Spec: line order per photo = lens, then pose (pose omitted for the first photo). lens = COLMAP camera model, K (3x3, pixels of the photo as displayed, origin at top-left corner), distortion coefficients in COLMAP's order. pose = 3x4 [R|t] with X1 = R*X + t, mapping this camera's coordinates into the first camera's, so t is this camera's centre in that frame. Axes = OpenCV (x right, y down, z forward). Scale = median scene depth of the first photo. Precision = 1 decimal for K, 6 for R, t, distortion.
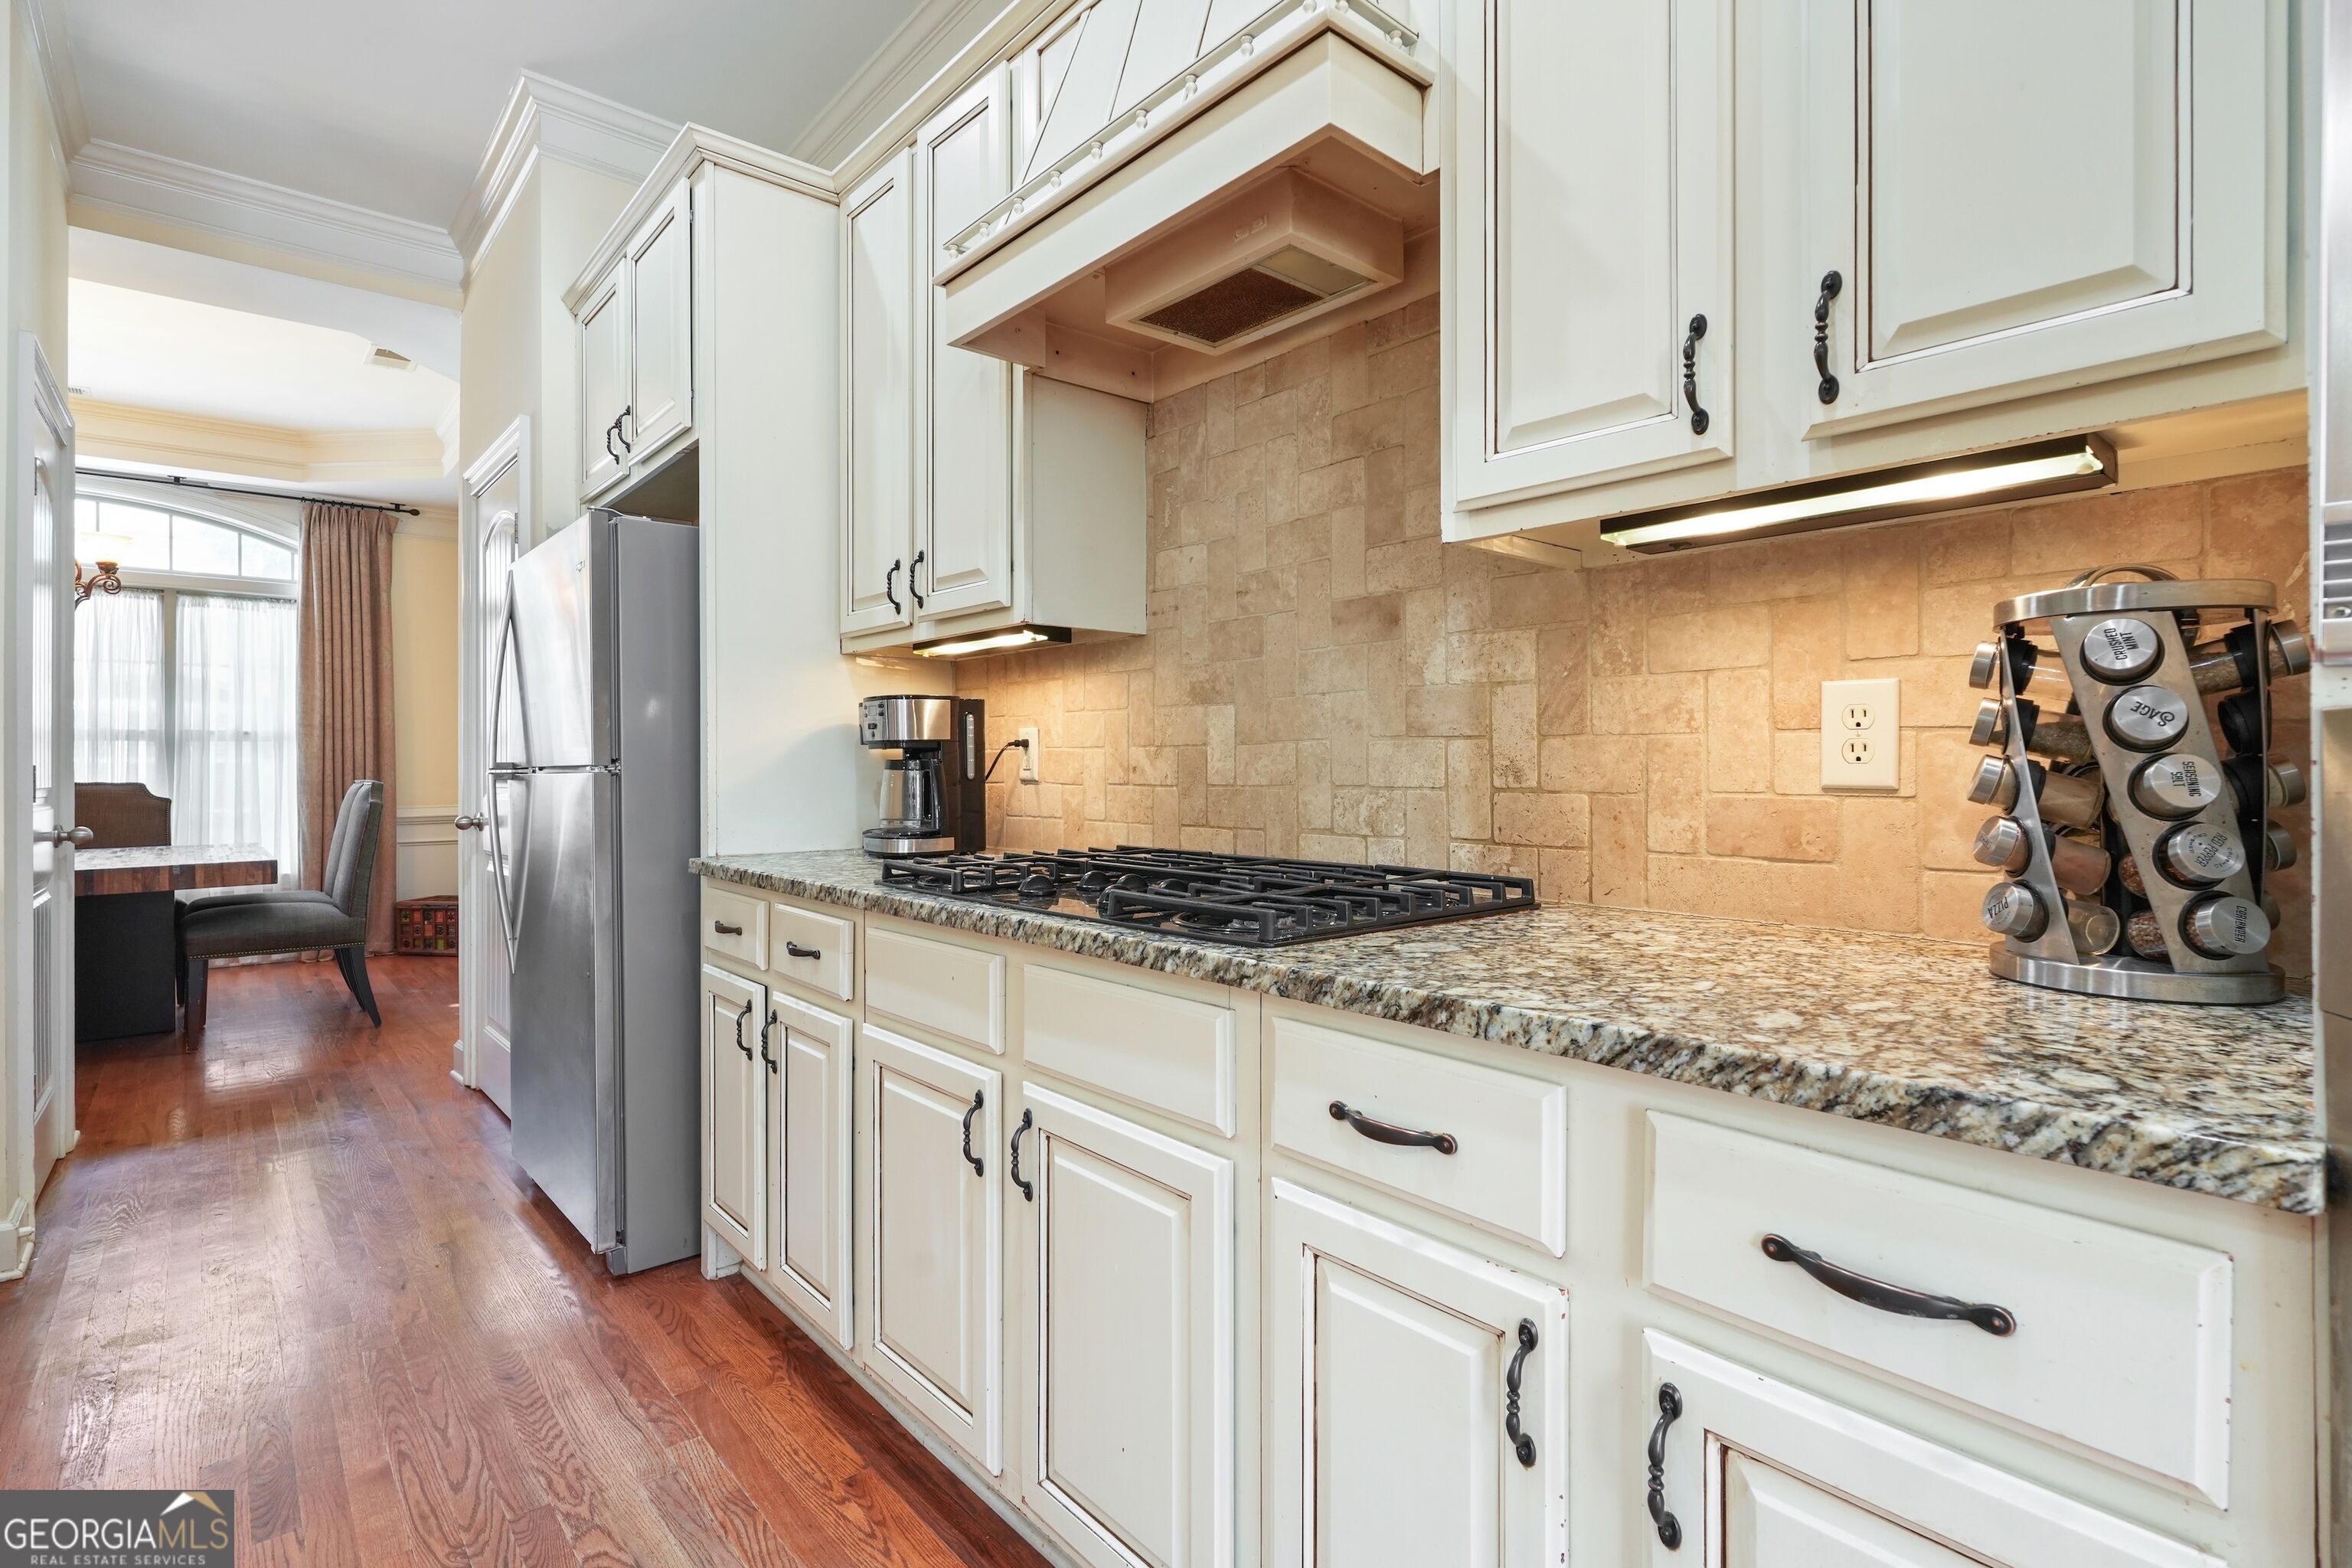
lens RADIAL K [[1120.6, 0, 1179.7], [0, 1120.6, 764.1], [0, 0, 1]] dist [0.001196, 0.000407]
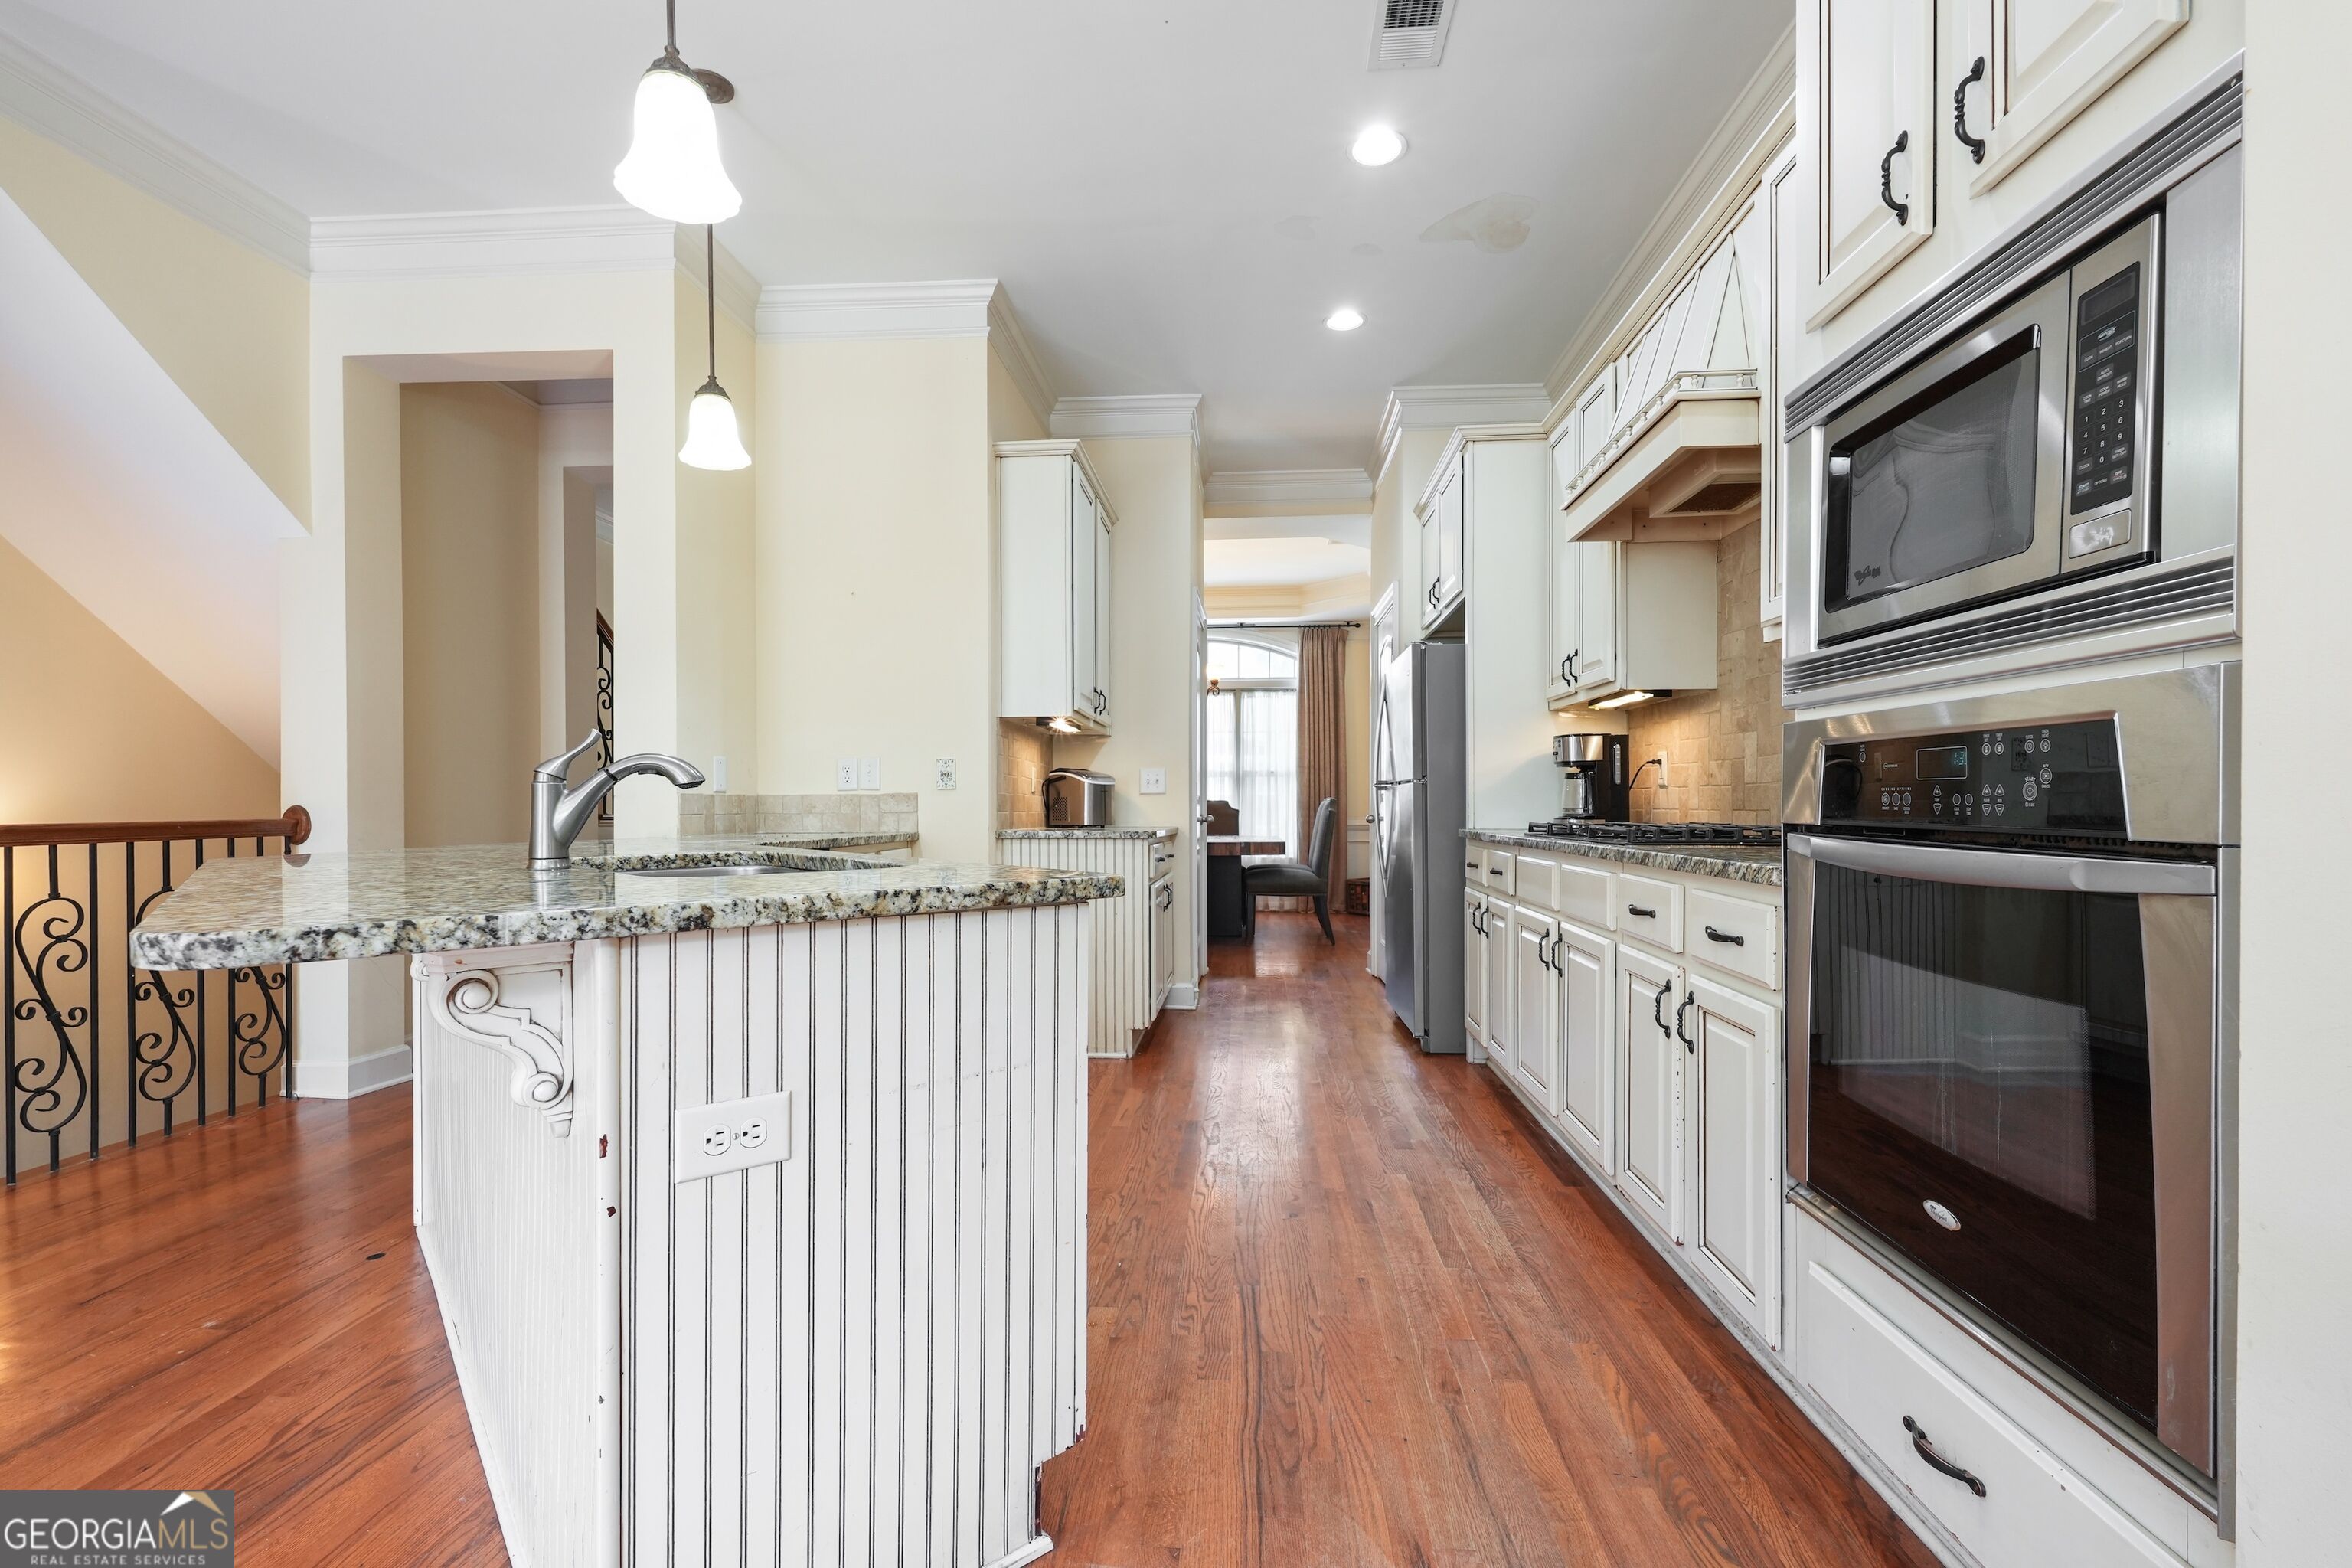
lens RADIAL K [[1048.9, 0, 1181.4], [0, 1048.9, 806.9], [0, 0, 1]] dist [0.004137, 0.000552]
pose [[0.710110, 0.003232, -0.704083, 0.471347], [0.001422, 0.999981, 0.006024, 0.039303], [0.704089, -0.005279, 0.710092, -0.563322]]
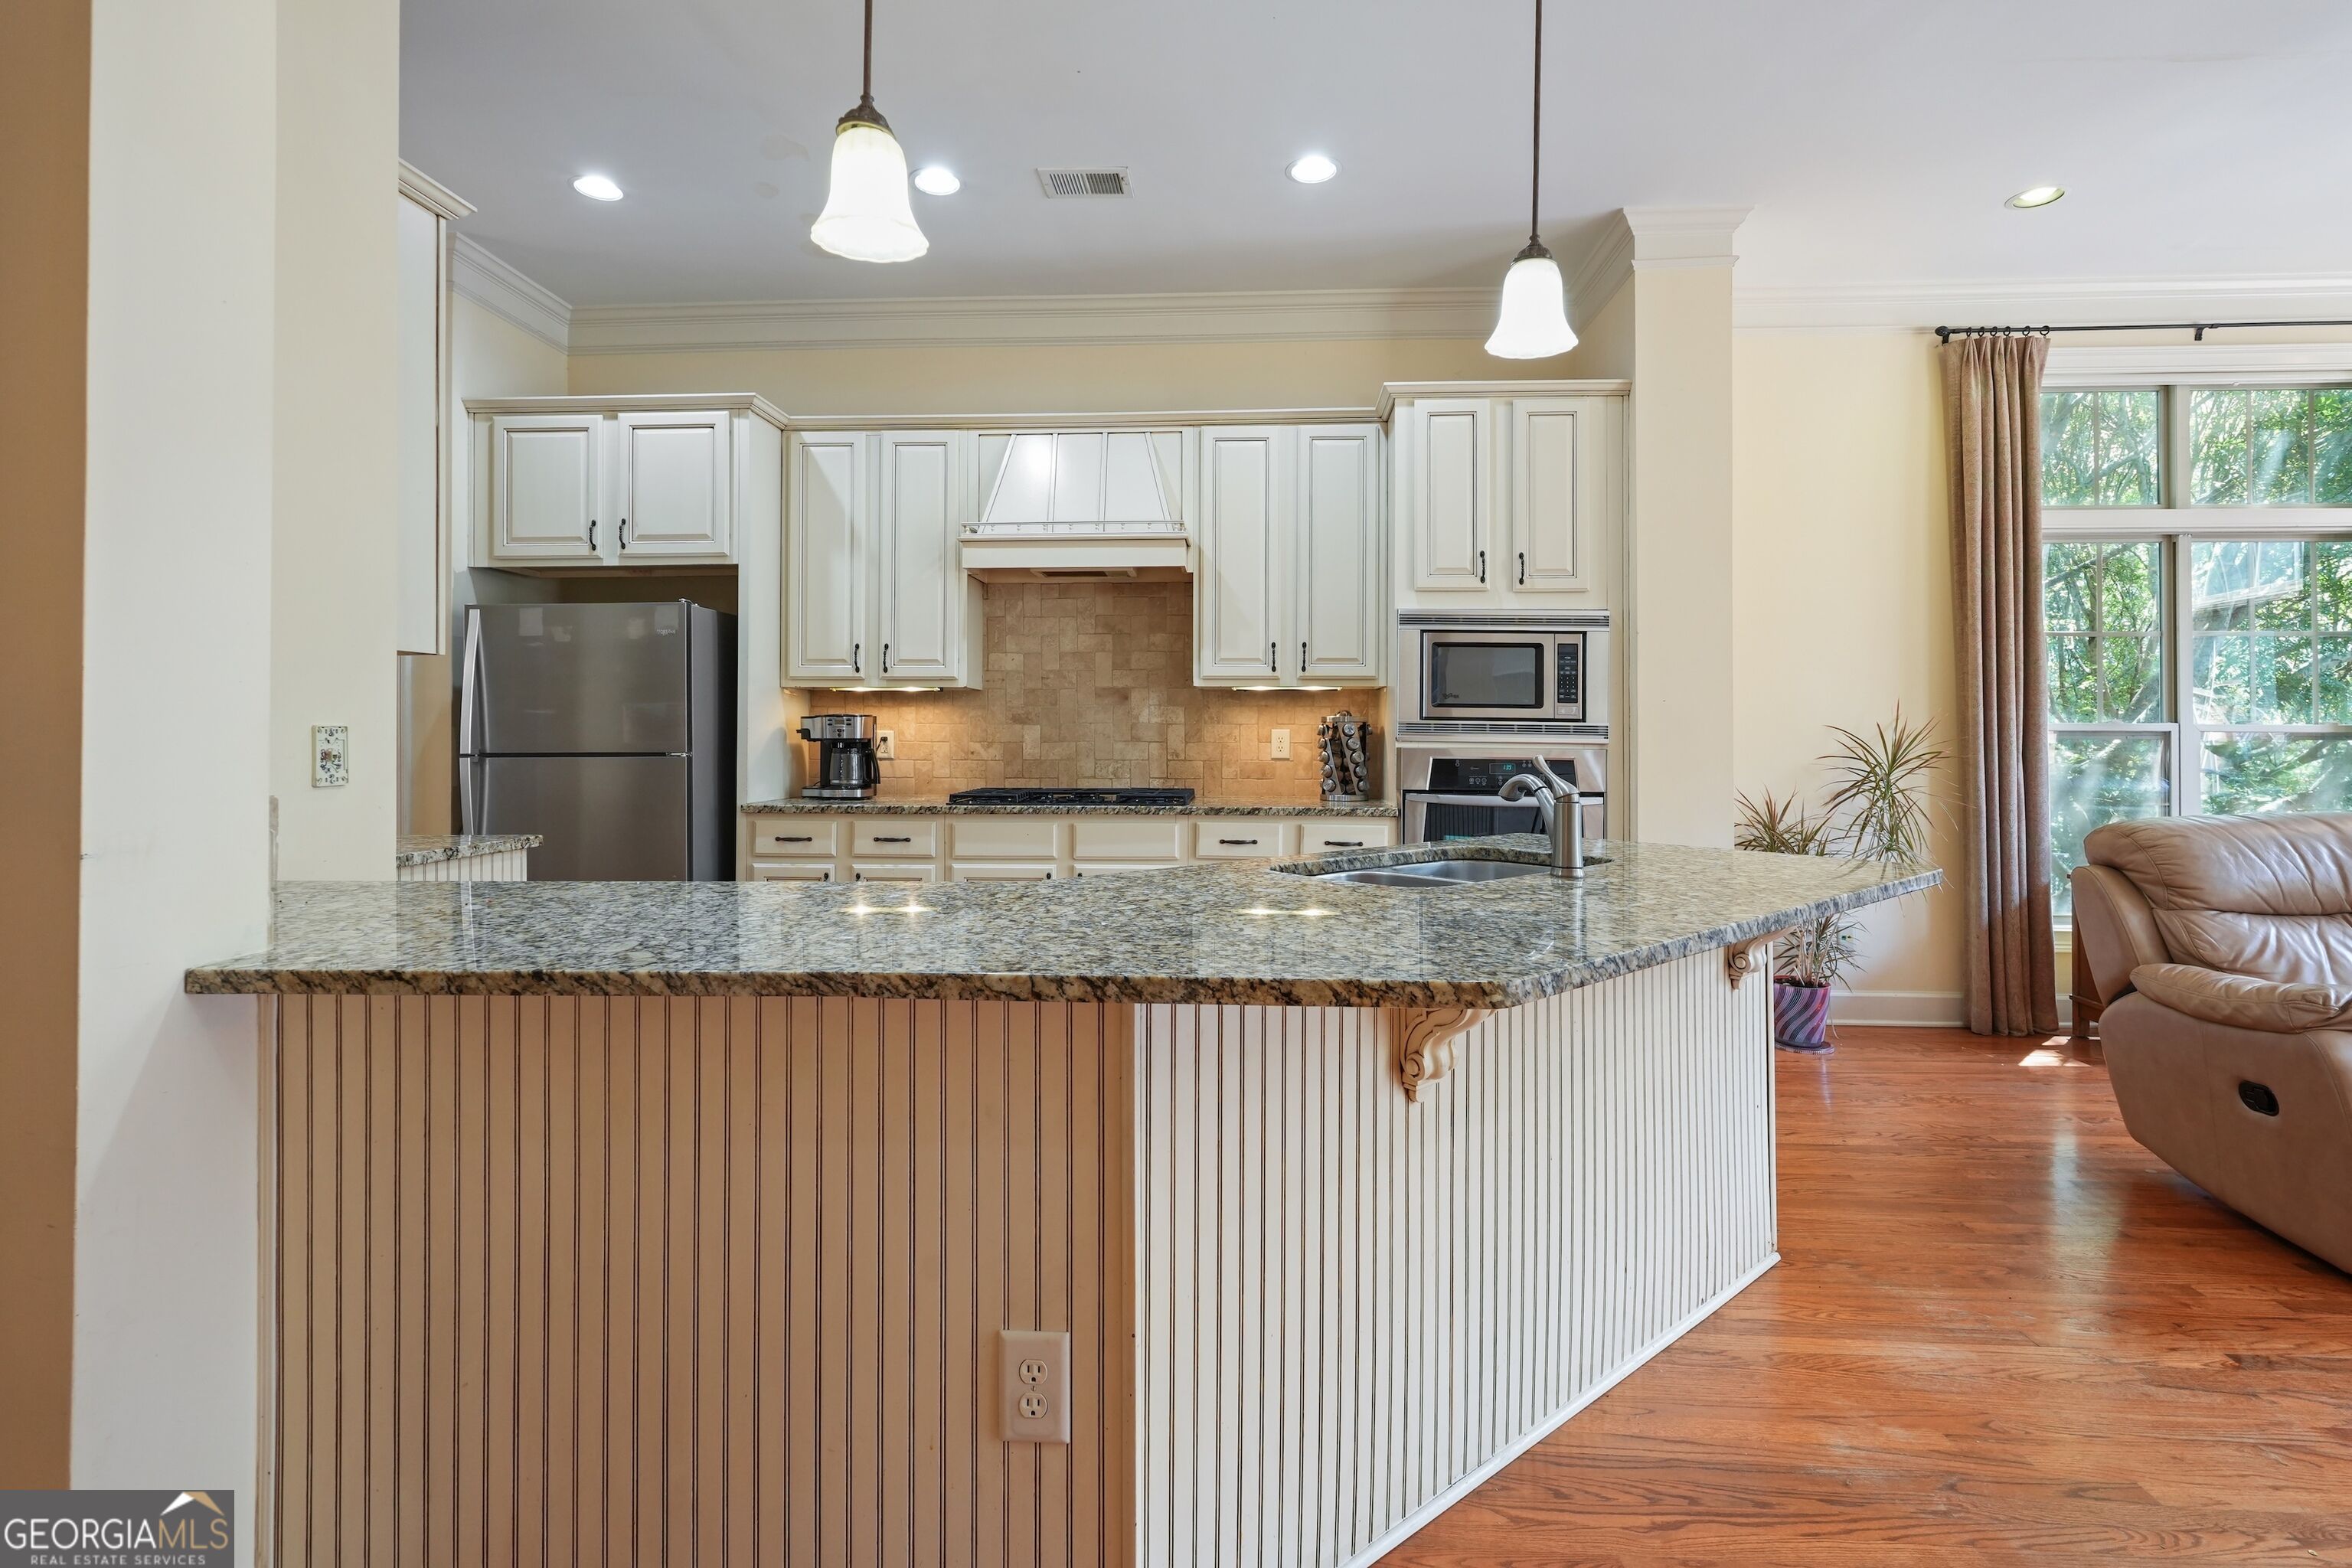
lens RADIAL K [[1120.6, 0, 1181.6], [0, 1120.6, 723.6], [0, 0, 1]] dist [0.001196, 0.000407]
pose [[0.692337, 0.011919, 0.721476, -1.321055], [-0.006518, 0.999926, -0.010264, -0.031474], [-0.721545, 0.002403, 0.692364, -0.769303]]
